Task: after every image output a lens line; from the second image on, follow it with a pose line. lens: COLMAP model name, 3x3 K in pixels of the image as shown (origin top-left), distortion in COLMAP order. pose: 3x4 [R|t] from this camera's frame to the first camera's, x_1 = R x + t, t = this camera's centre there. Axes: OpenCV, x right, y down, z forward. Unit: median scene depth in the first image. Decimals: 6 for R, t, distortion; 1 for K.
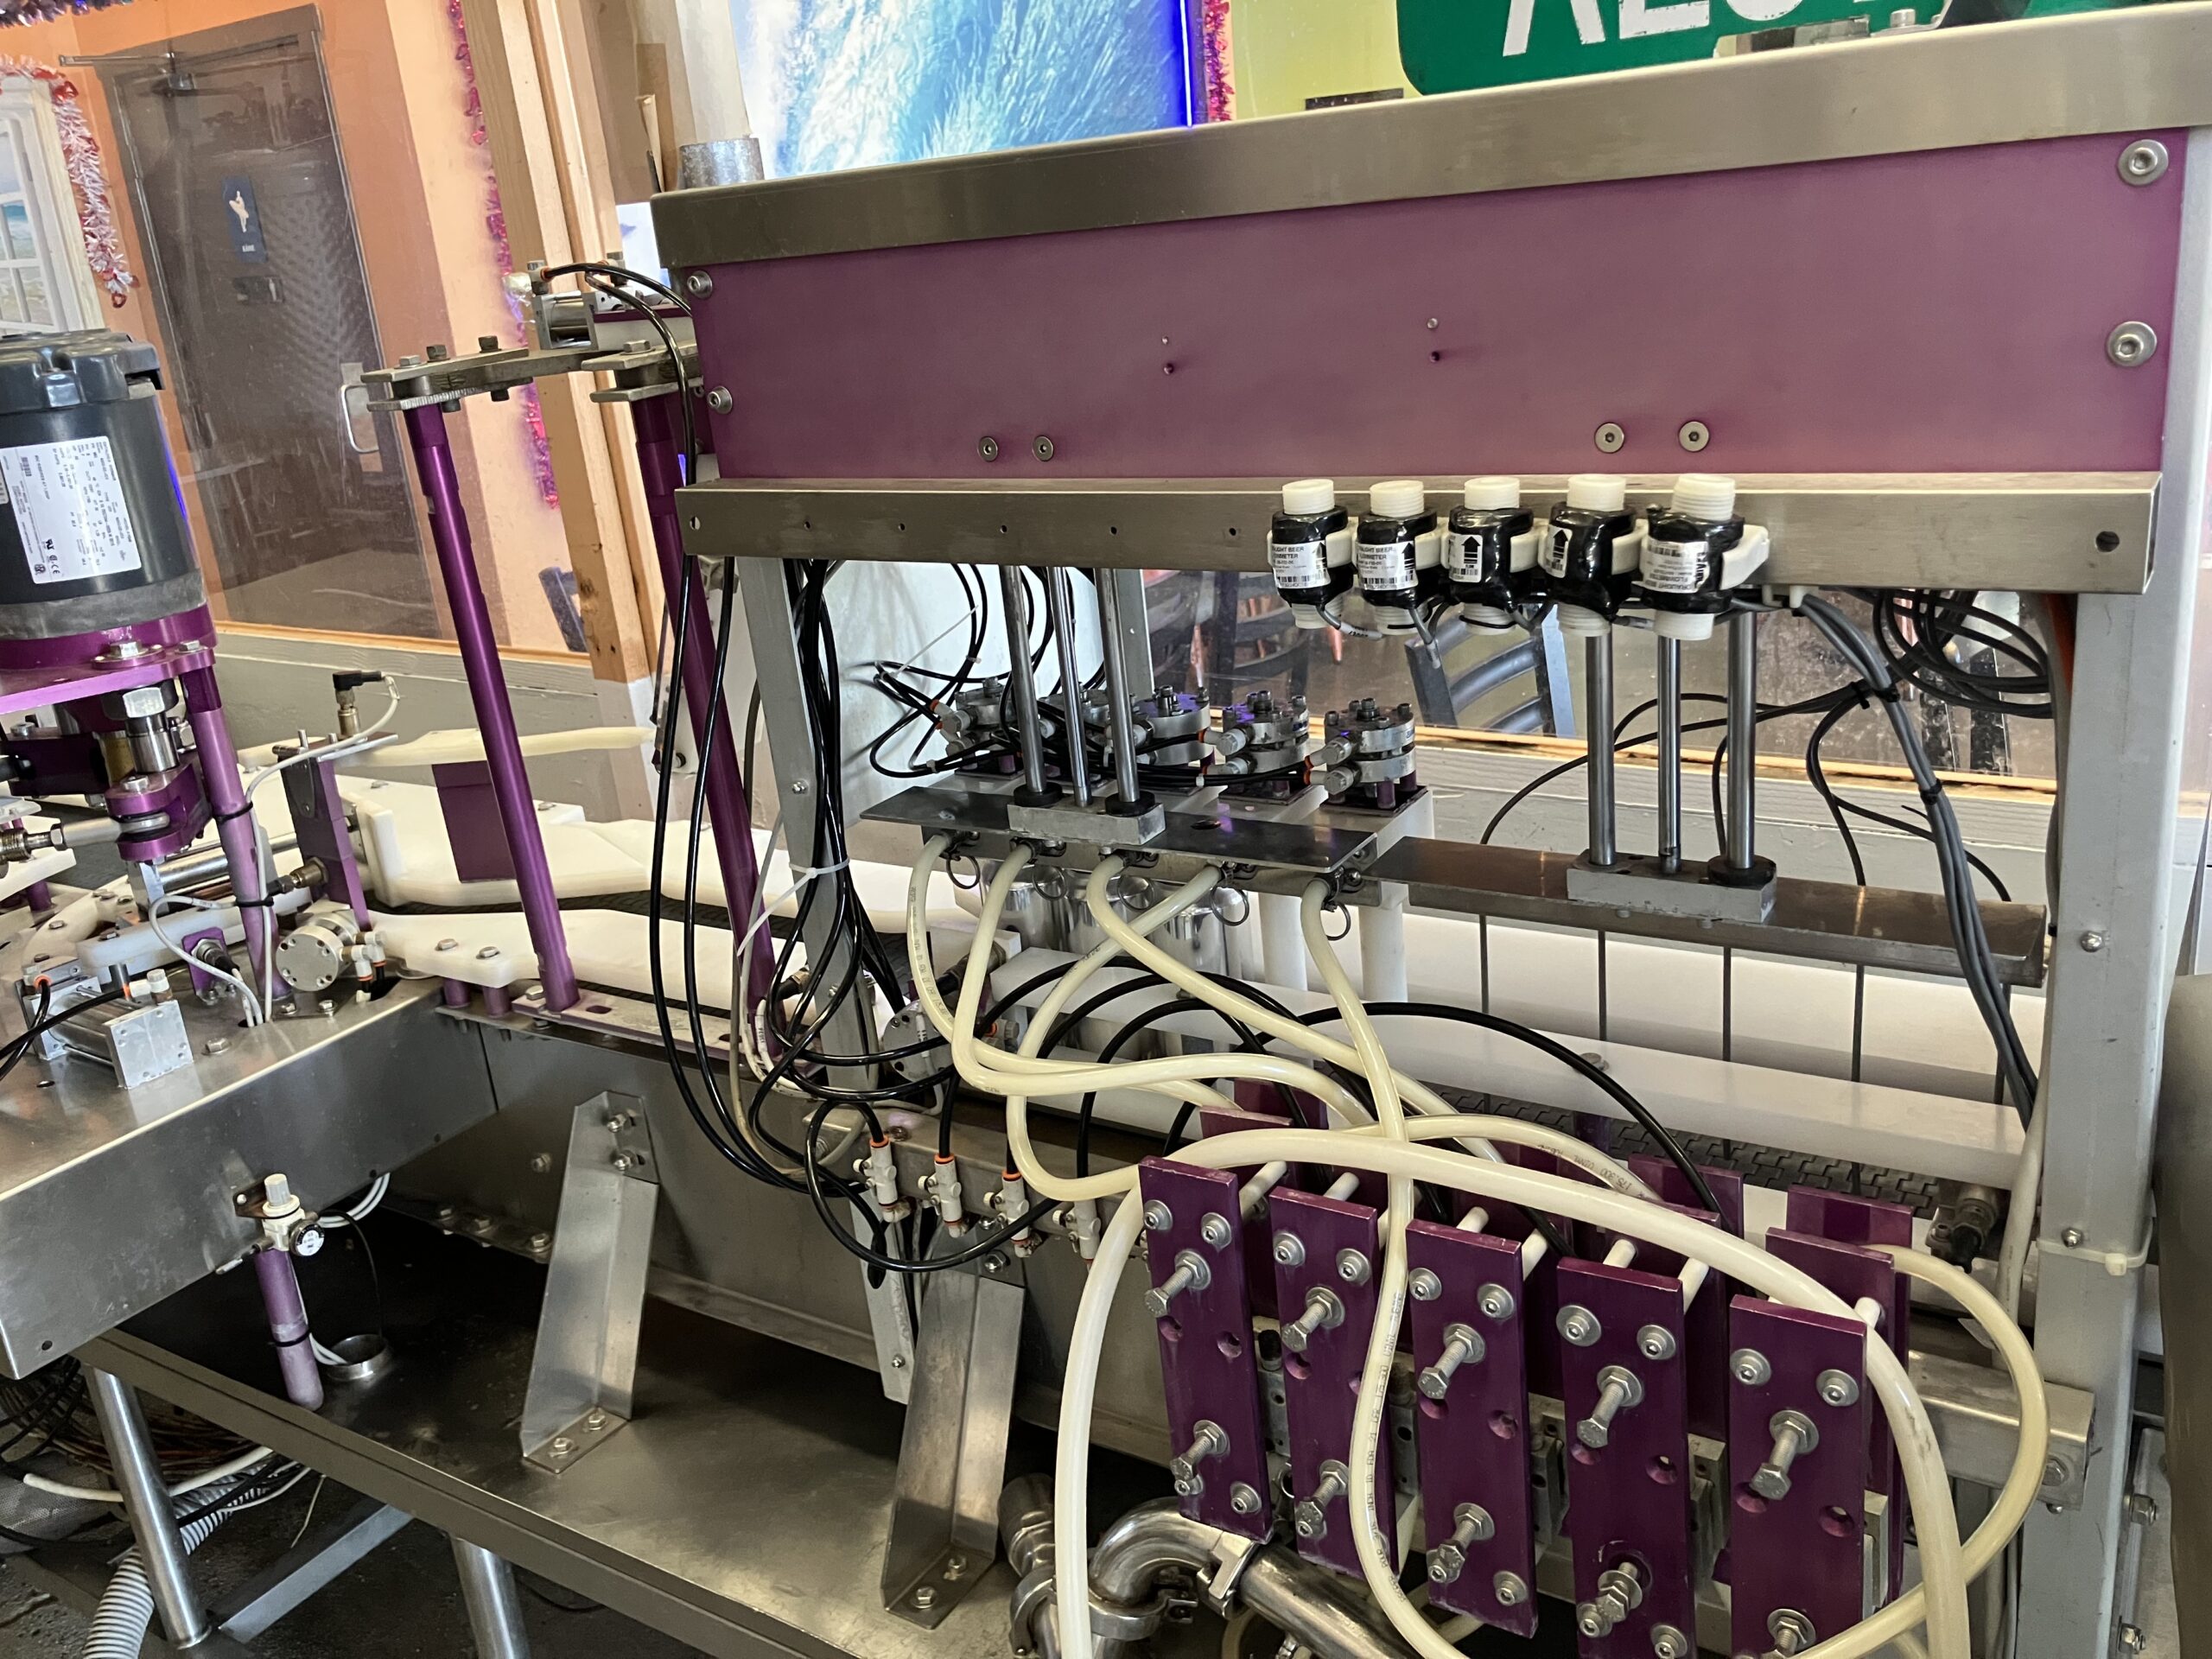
lens RADIAL K [[1842.7, 0, 1112.3], [0, 1842.7, 821.3], [0, 0, 1]] dist [0.013103, -0.016873]
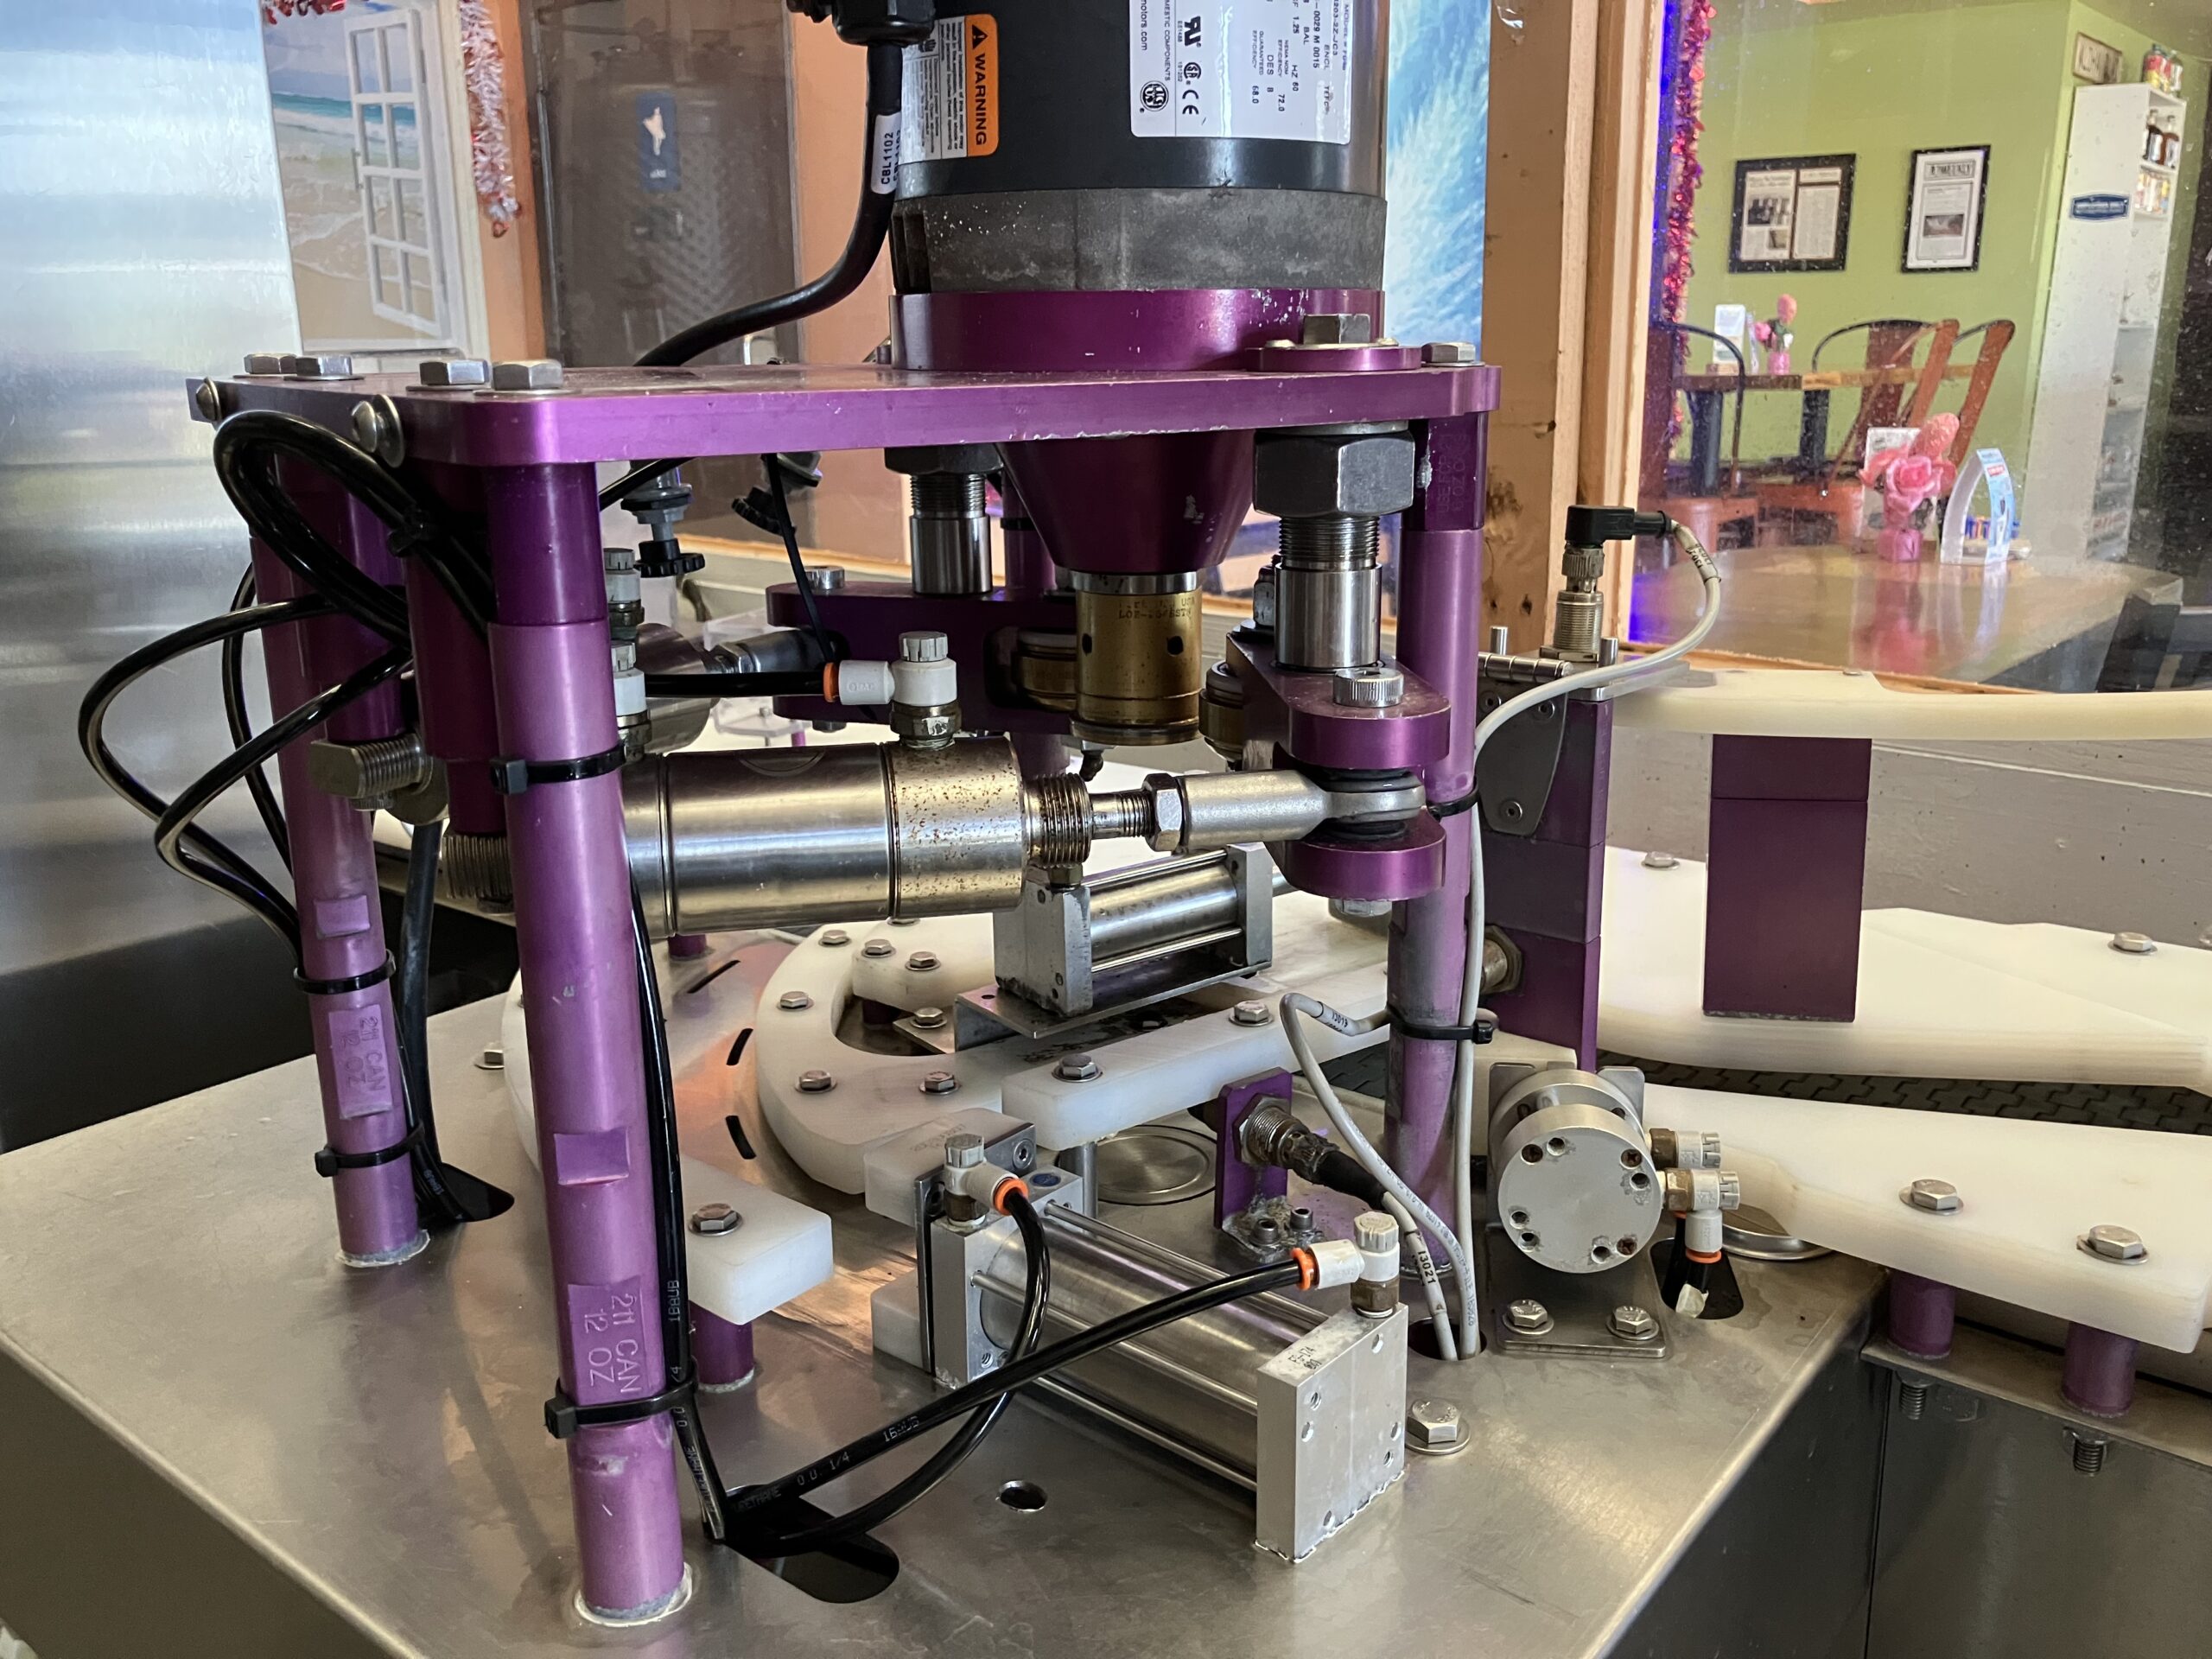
lens RADIAL K [[1842.7, 0, 1100.7], [0, 1842.7, 830.4], [0, 0, 1]] dist [0.013103, -0.016873]
pose [[0.989875, 0.106507, -0.093831, -0.146081], [-0.110825, 0.992950, -0.042061, 0.007536], [0.088689, 0.052034, 0.994699, 0.171694]]
